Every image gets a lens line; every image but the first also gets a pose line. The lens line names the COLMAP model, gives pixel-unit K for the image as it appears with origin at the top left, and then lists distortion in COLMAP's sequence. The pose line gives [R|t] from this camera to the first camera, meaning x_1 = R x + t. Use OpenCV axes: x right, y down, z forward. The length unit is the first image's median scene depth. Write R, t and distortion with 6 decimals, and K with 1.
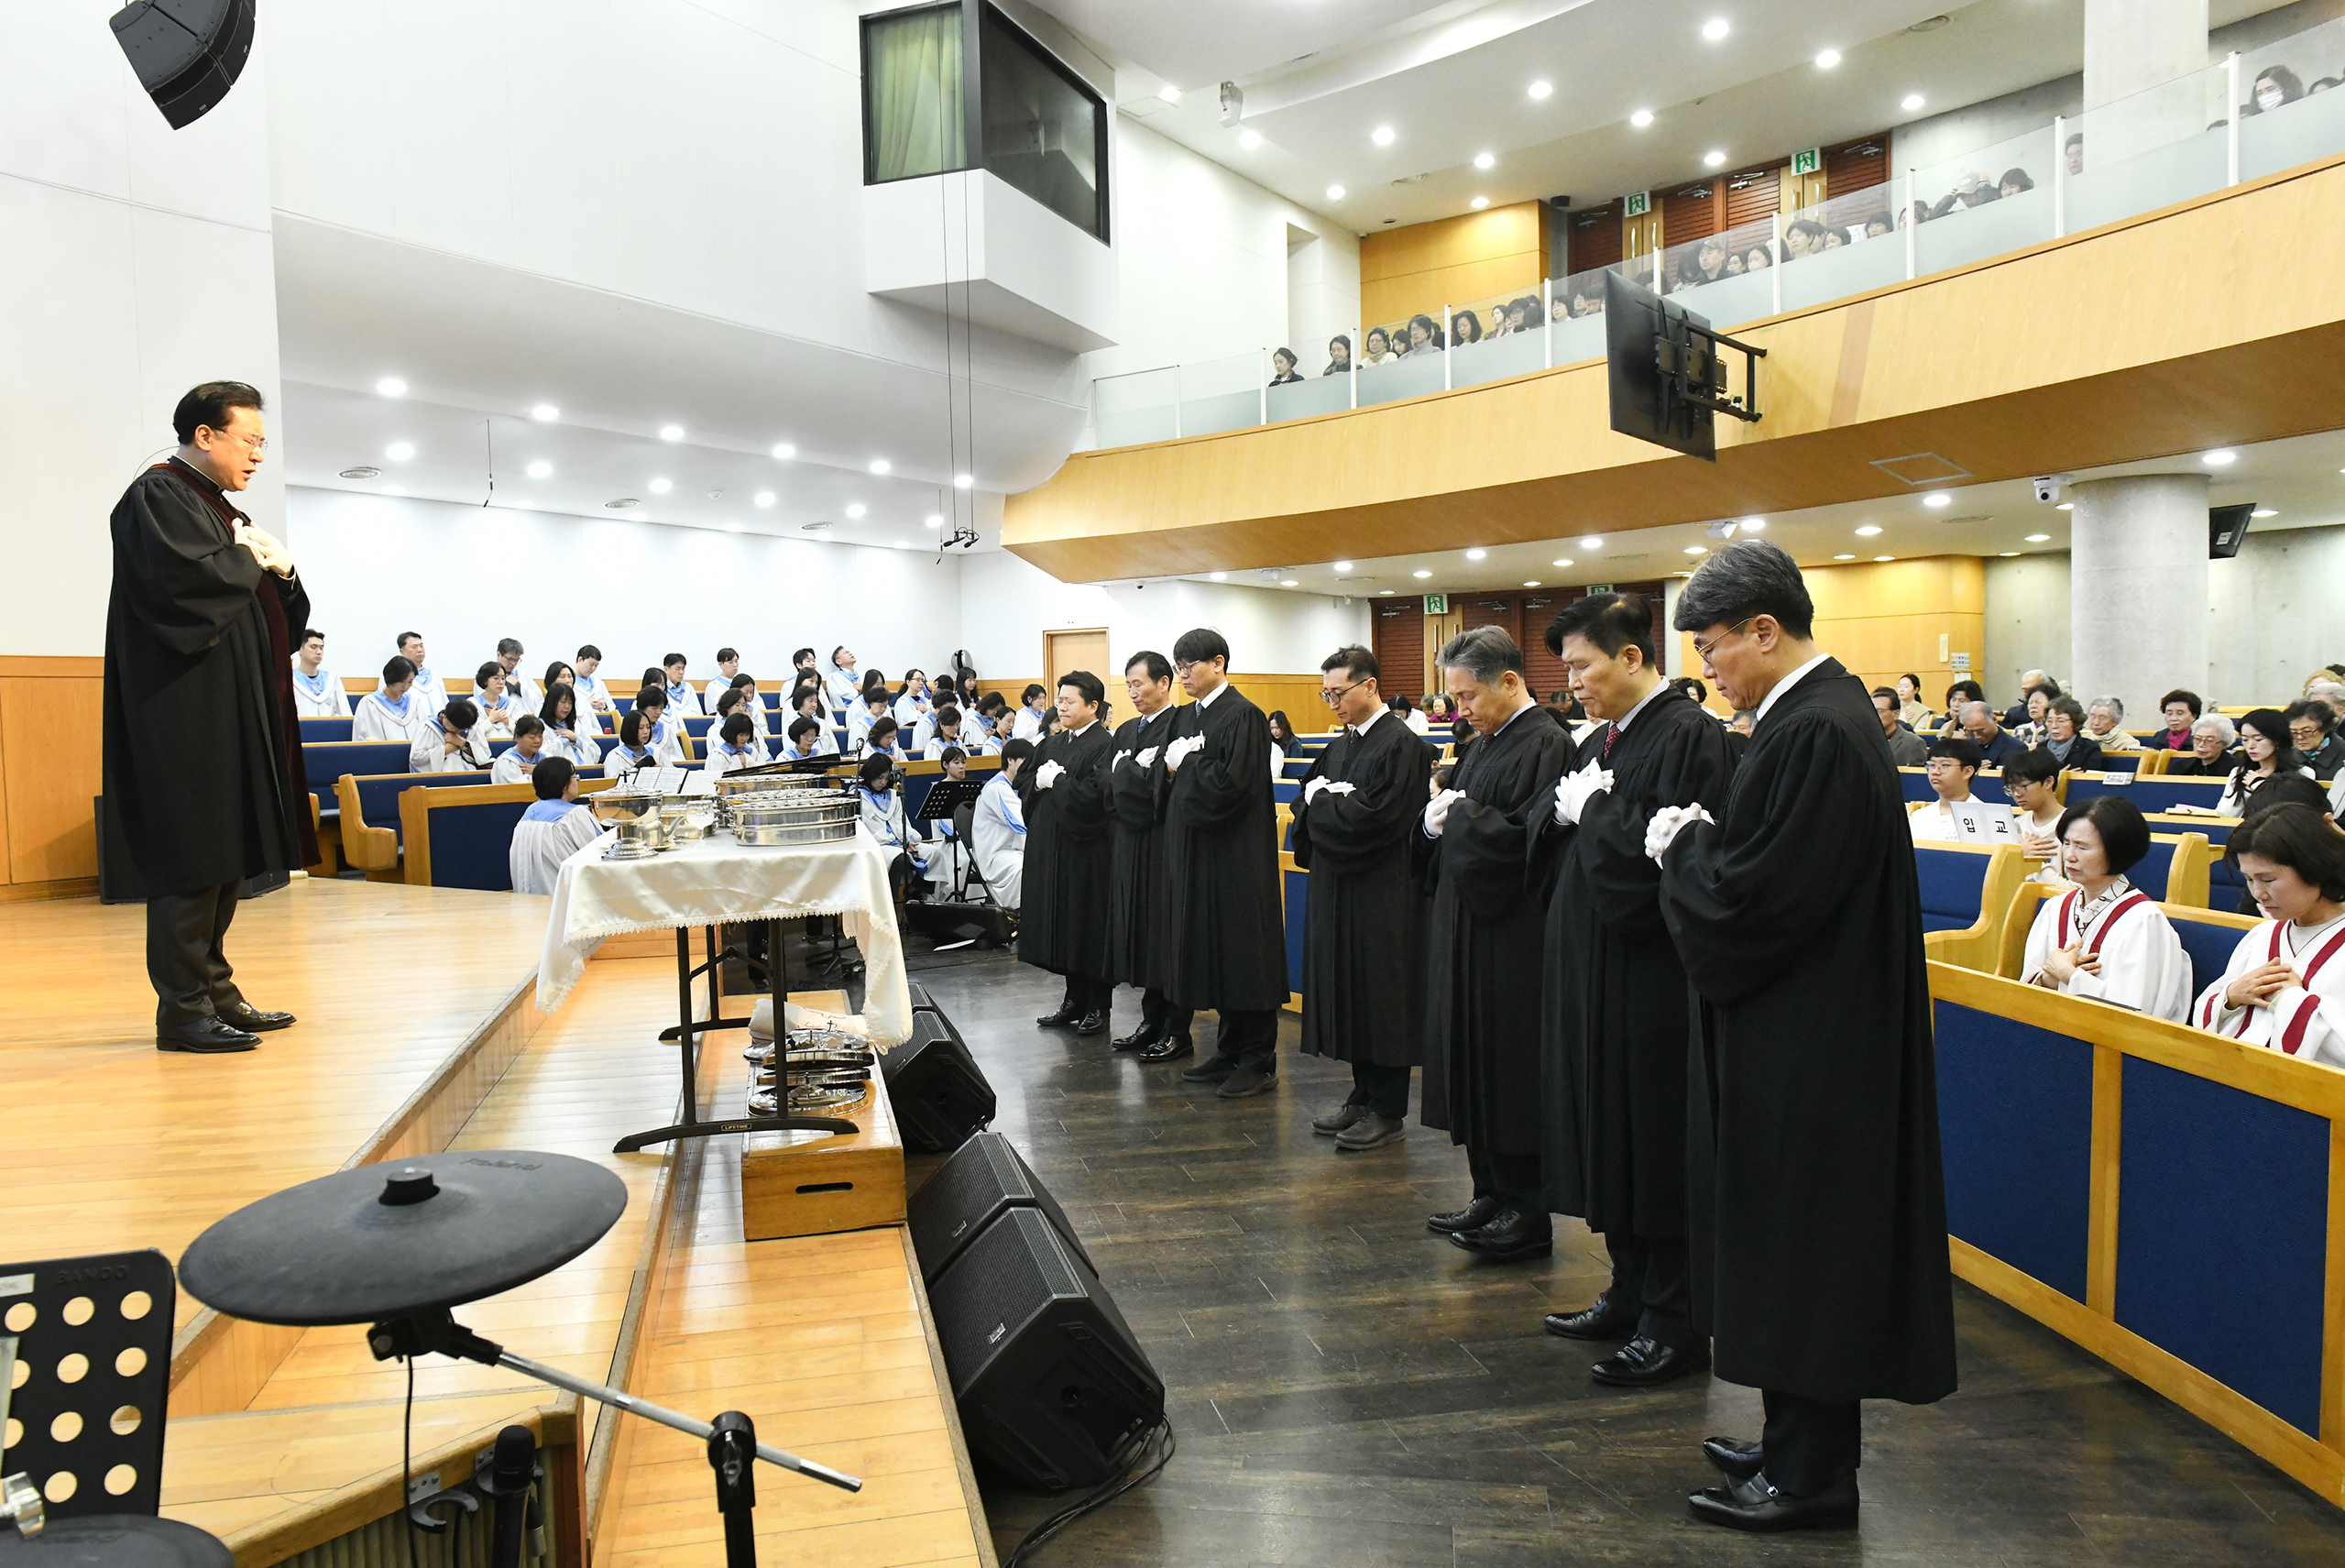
lens RADIAL K [[1656.6, 0, 1069.7], [0, 1656.6, 831.2], [0, 0, 1]] dist [-0.031626, -0.006672]
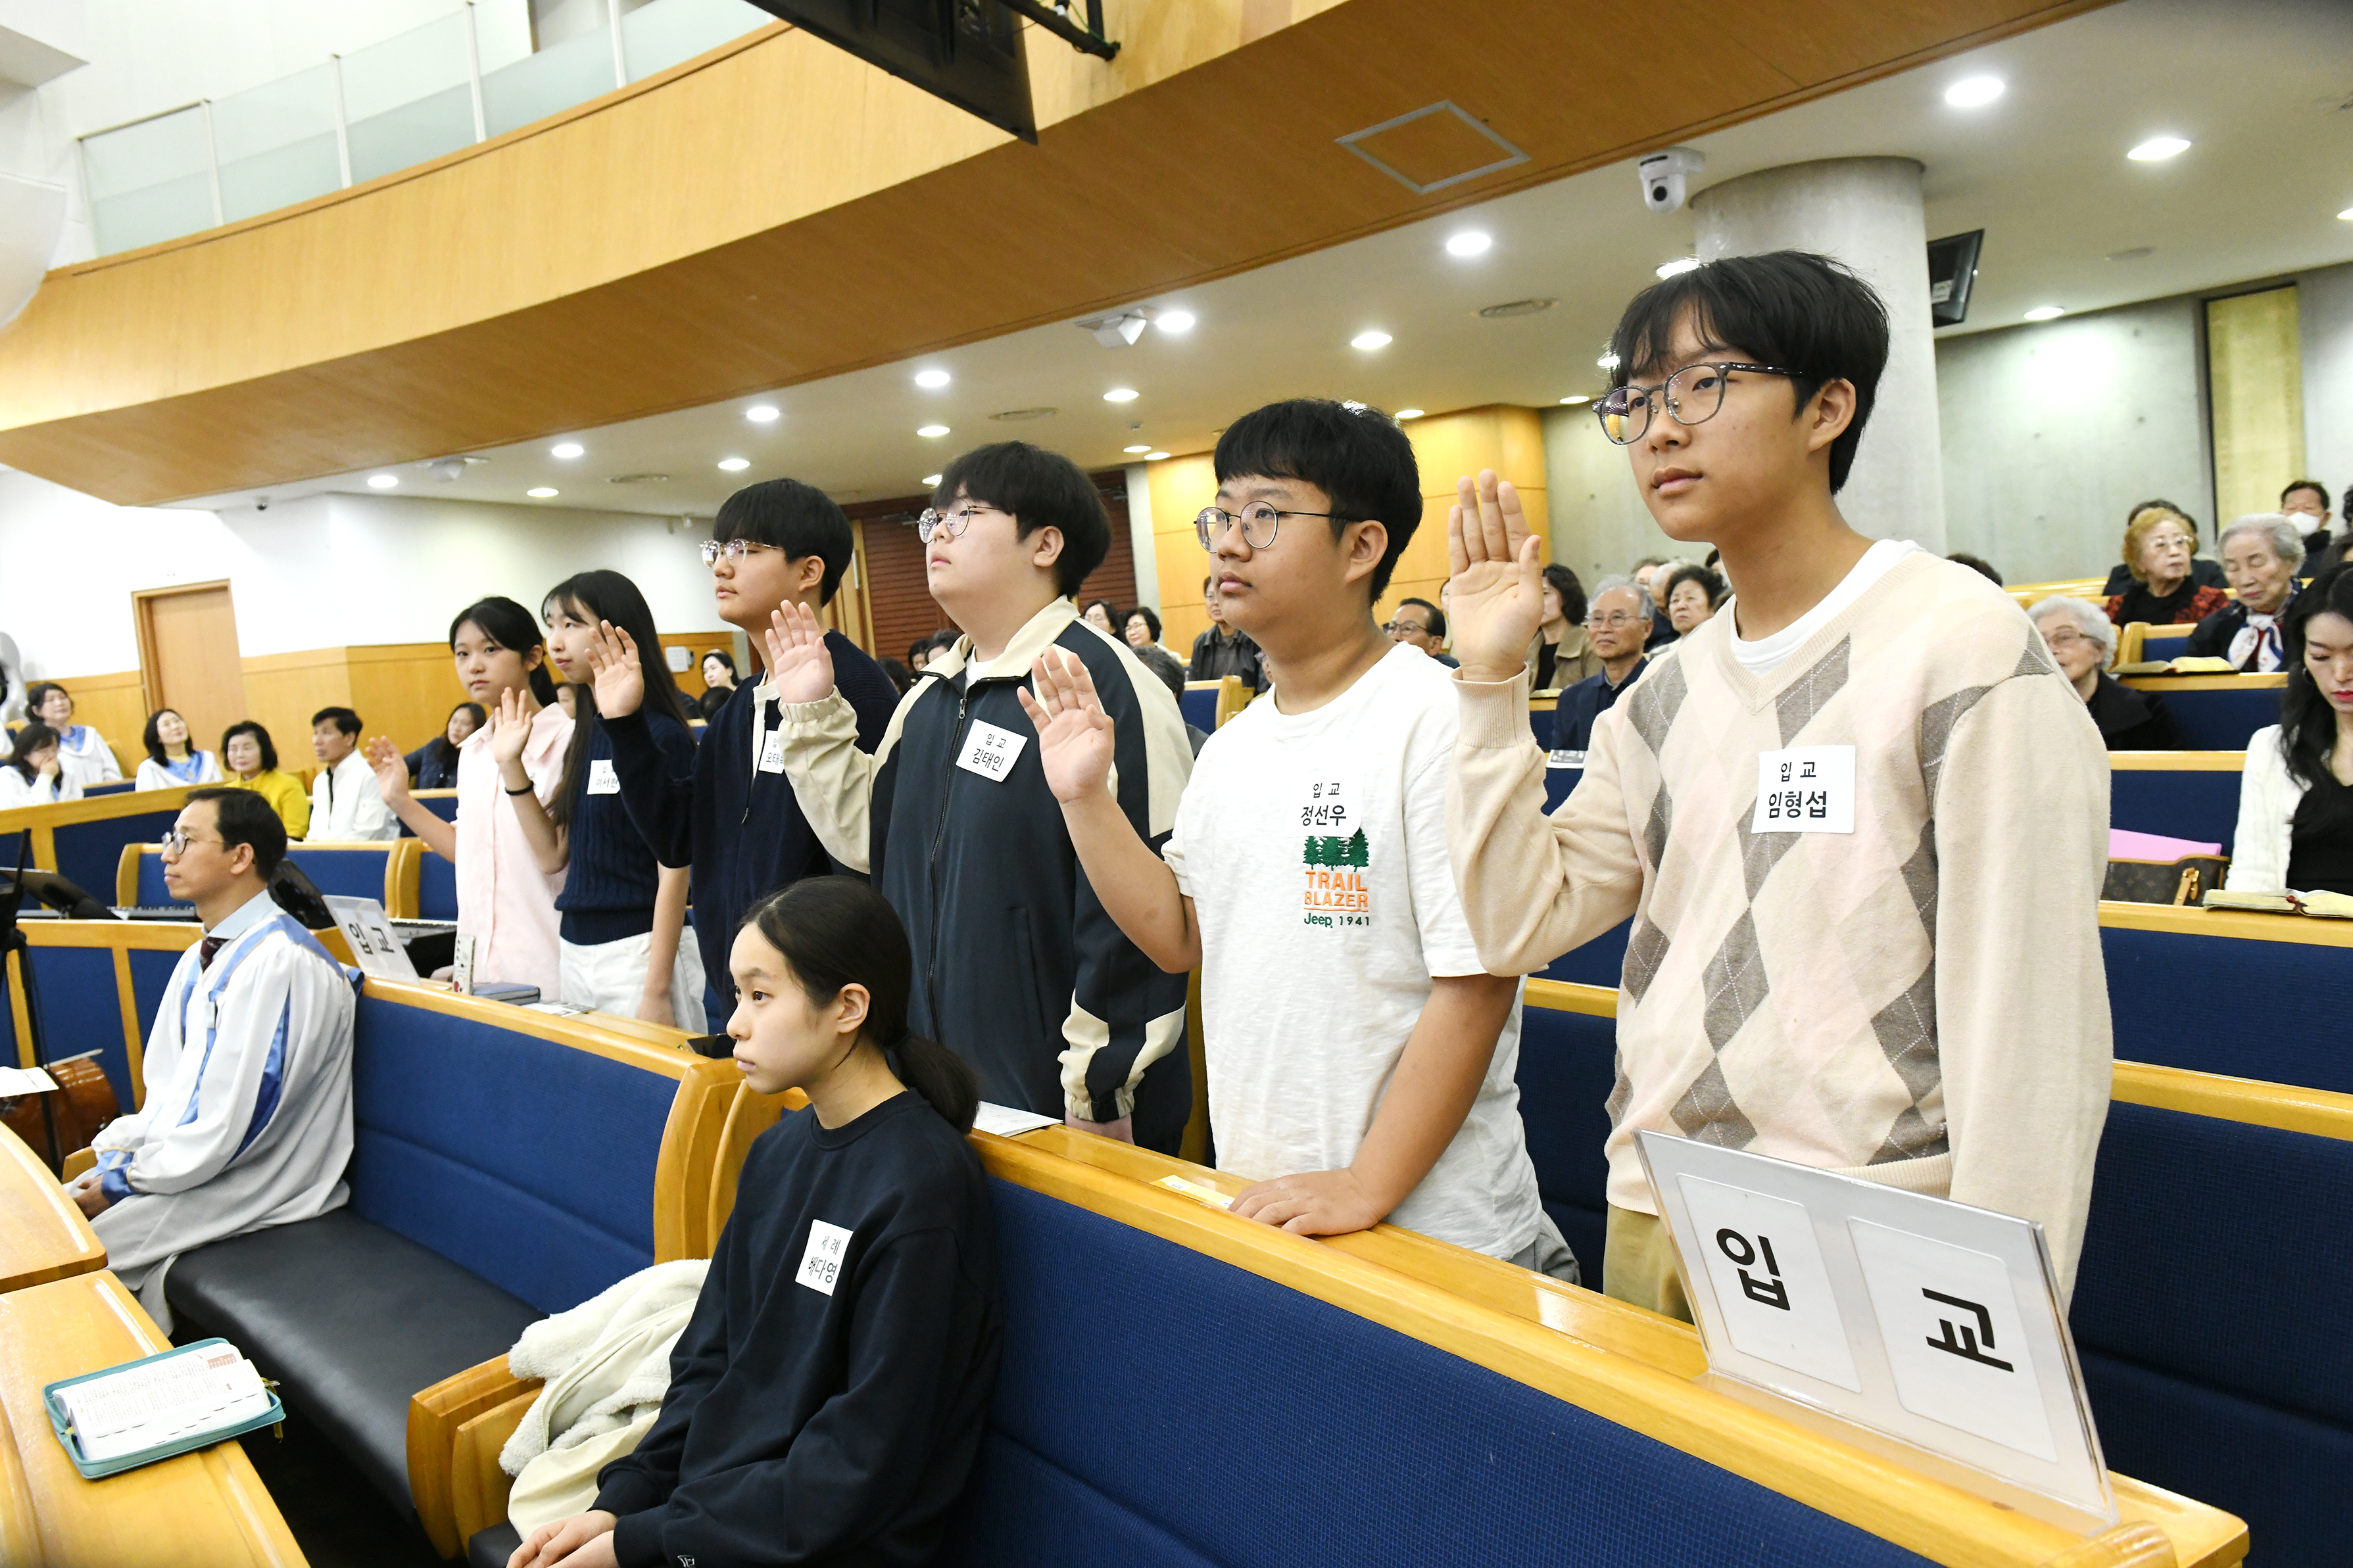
lens RADIAL K [[1708.5, 0, 1160.5], [0, 1708.5, 787.9], [0, 0, 1]] dist [-0.036498, -0.006377]
pose [[0.955403, -0.086826, 0.282251, 0.270643], [0.087962, 0.996086, 0.008669, -0.037513], [-0.281899, 0.016545, 0.959301, 0.516903]]
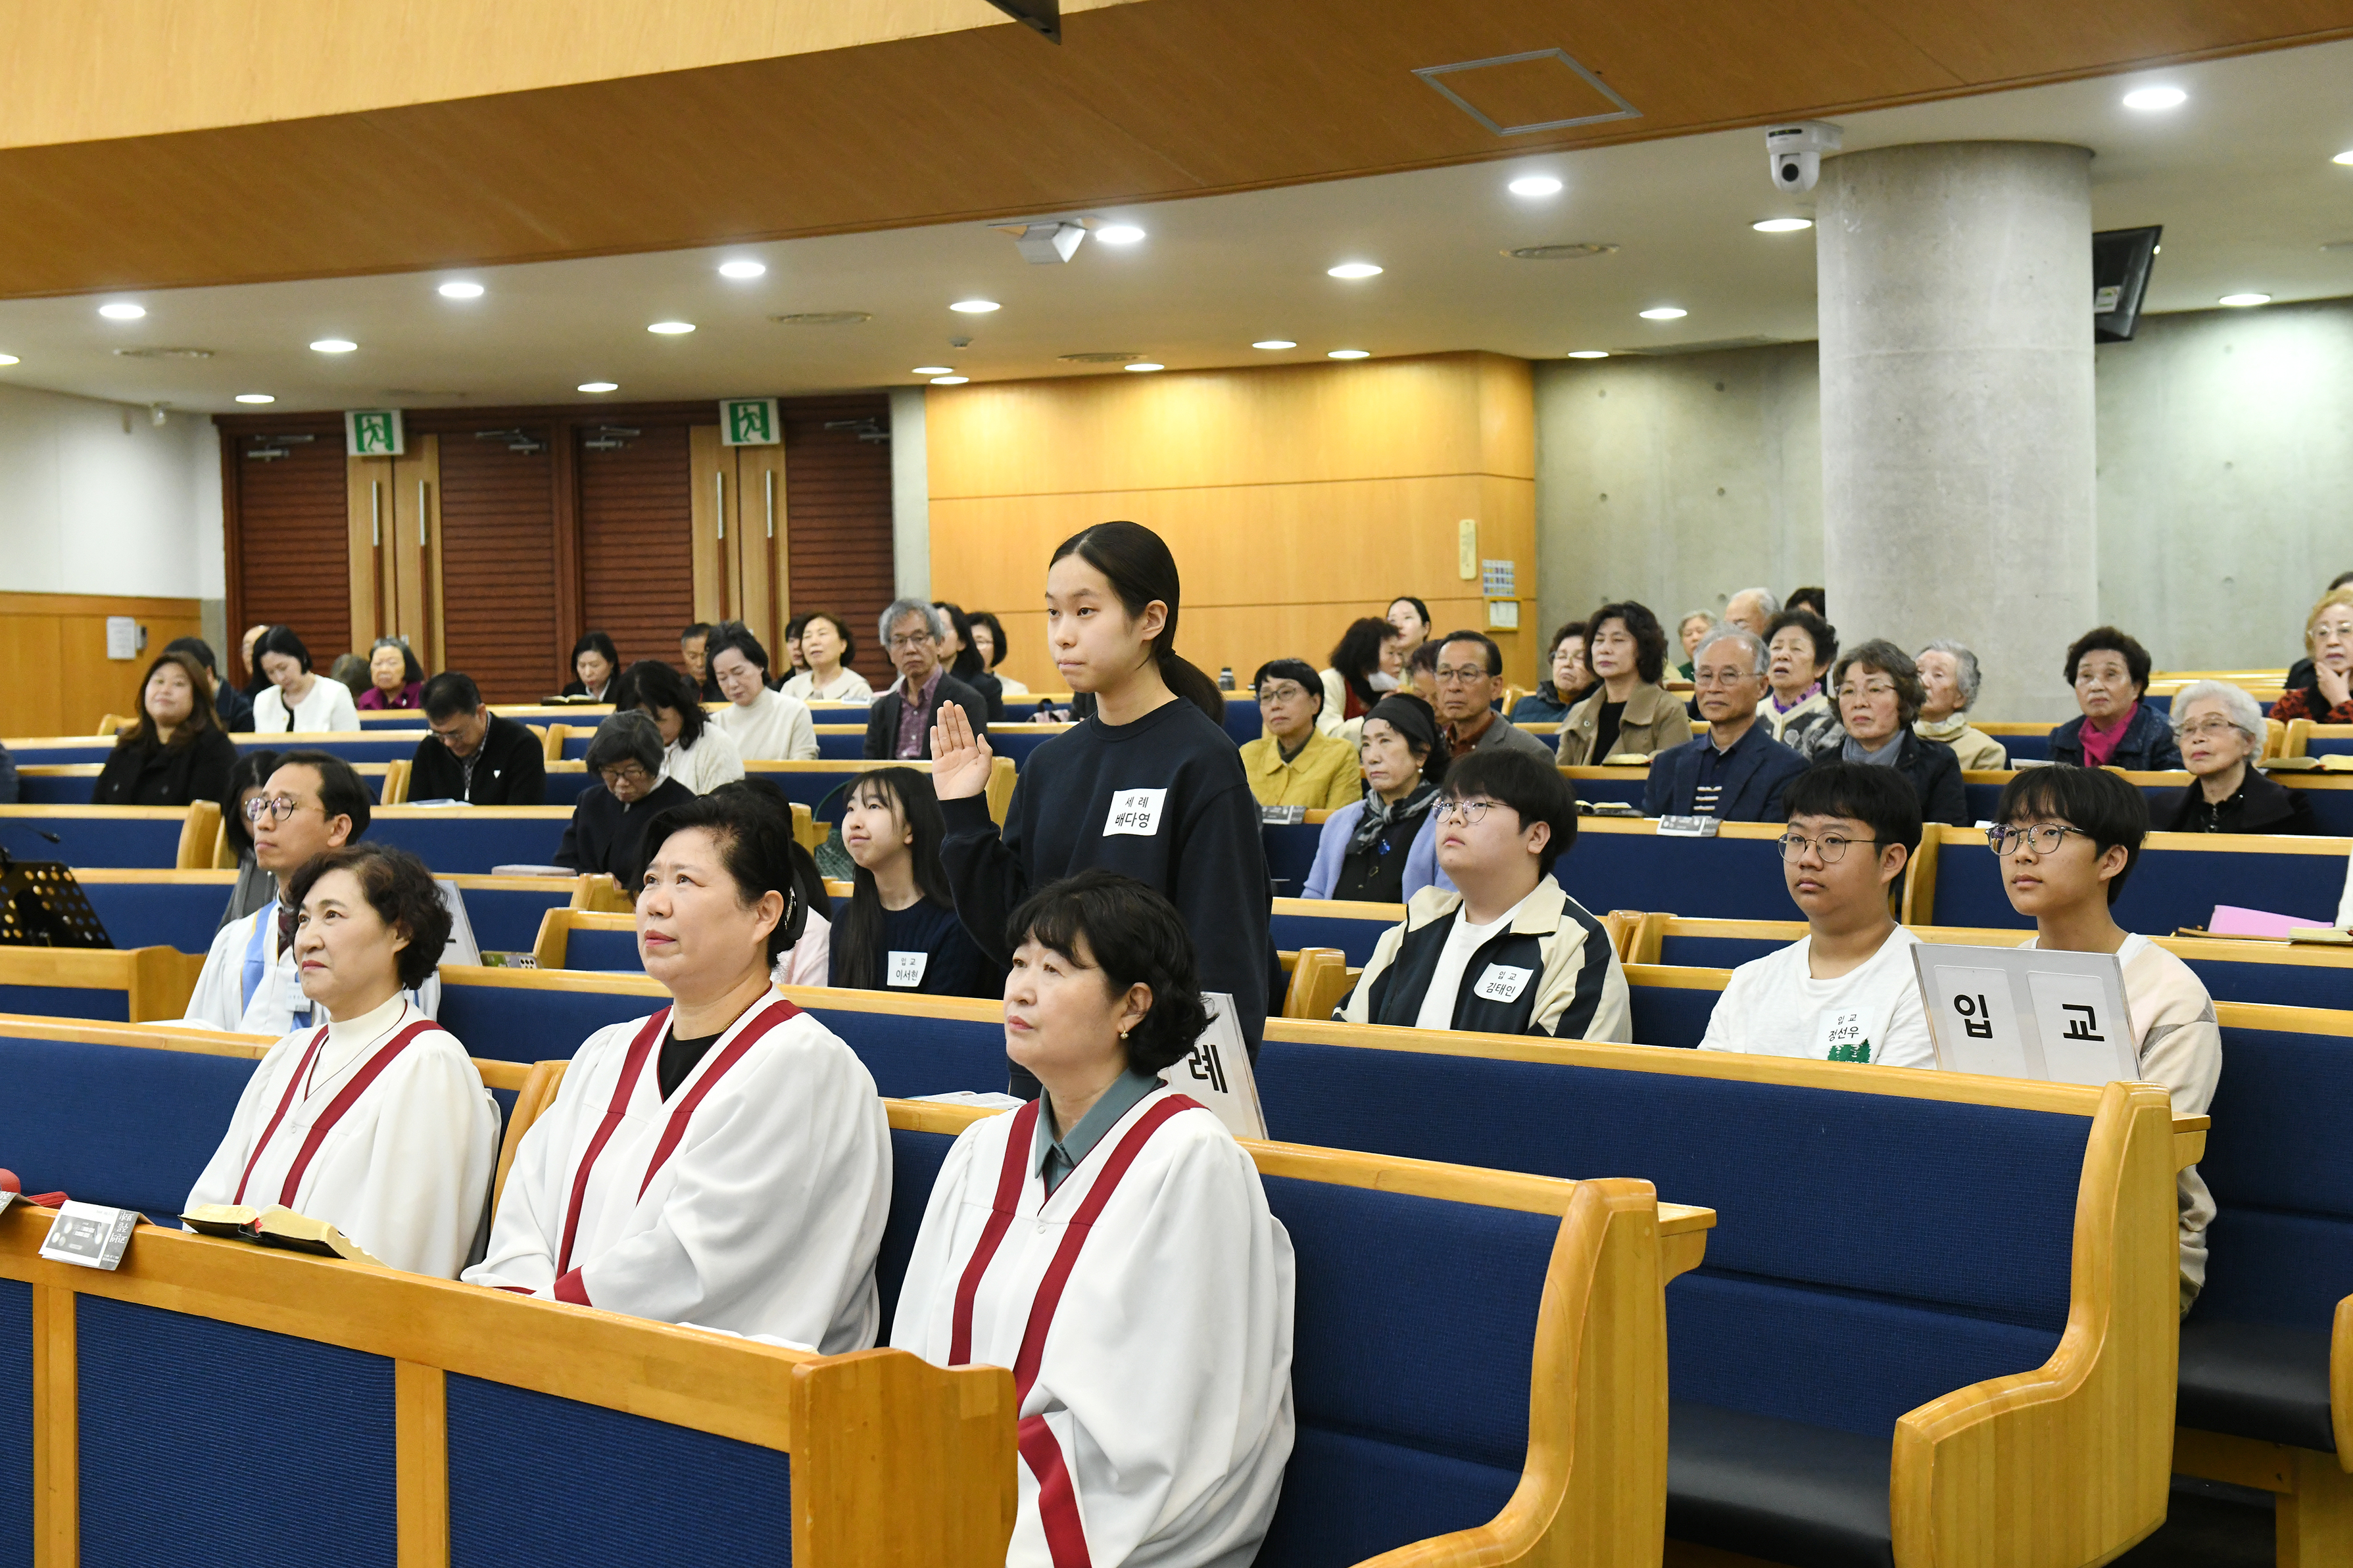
lens RADIAL K [[3258.0, 0, 1177.2], [0, 3258.0, 783.8], [0, 0, 1]] dist [-0.002469, 0.000000]
pose [[0.900811, -0.009714, 0.434102, 0.079985], [0.029096, 0.998853, -0.038024, -0.017920], [-0.433235, 0.046883, 0.900061, 0.300109]]
